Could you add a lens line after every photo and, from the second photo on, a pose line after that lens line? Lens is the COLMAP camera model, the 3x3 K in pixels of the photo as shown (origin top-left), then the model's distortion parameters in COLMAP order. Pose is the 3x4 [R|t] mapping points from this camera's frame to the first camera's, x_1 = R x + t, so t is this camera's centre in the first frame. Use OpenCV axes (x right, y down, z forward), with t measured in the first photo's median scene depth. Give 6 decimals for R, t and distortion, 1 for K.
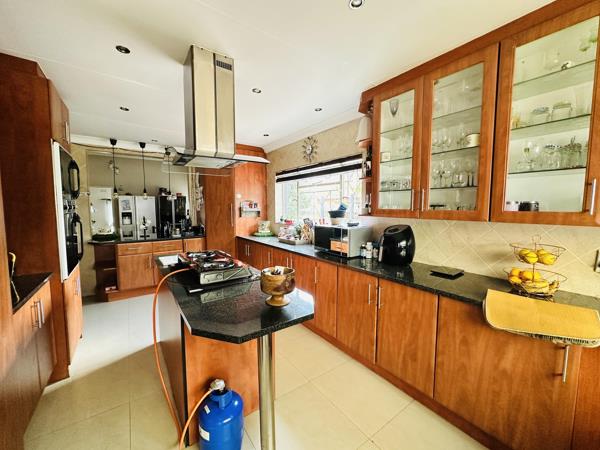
lens RADIAL K [[242.0, 0, 300.0], [0, 242.0, 225.0], [0, 0, 1]] dist [-0.001025, -0.000093]
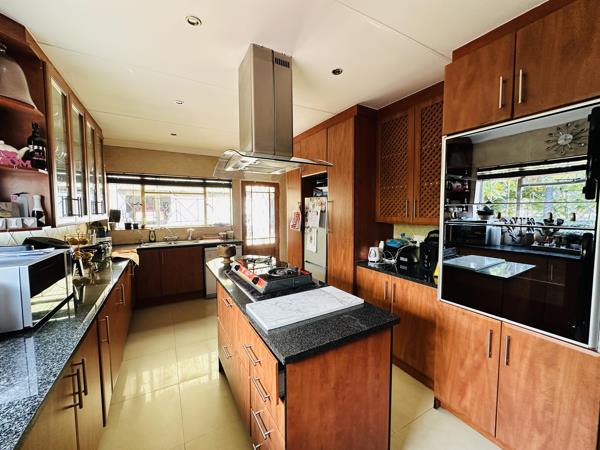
lens RADIAL K [[242.0, 0, 300.0], [0, 242.0, 225.0], [0, 0, 1]] dist [-0.001025, -0.000093]
pose [[-0.993575, -0.009300, 0.112793, -0.525431], [0.006210, 0.990636, 0.136387, -0.071586], [-0.113006, 0.136211, -0.984214, 1.027866]]
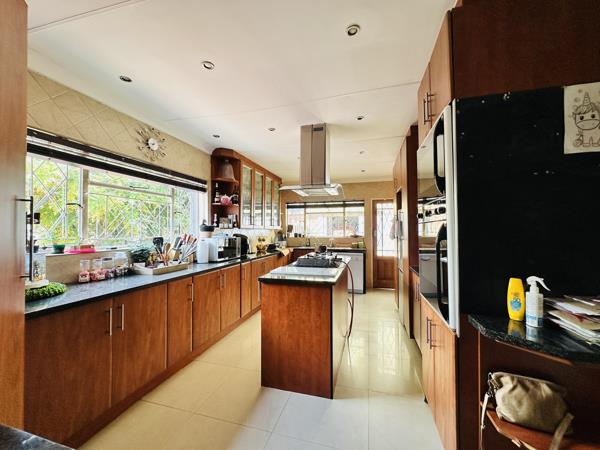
lens RADIAL K [[242.0, 0, 300.0], [0, 242.0, 225.0], [0, 0, 1]] dist [-0.001025, -0.000093]
pose [[-0.611924, 0.015833, 0.790758, -0.773921], [0.056597, 0.998113, 0.023812, -0.052094], [-0.788889, 0.059326, -0.611665, 1.048563]]
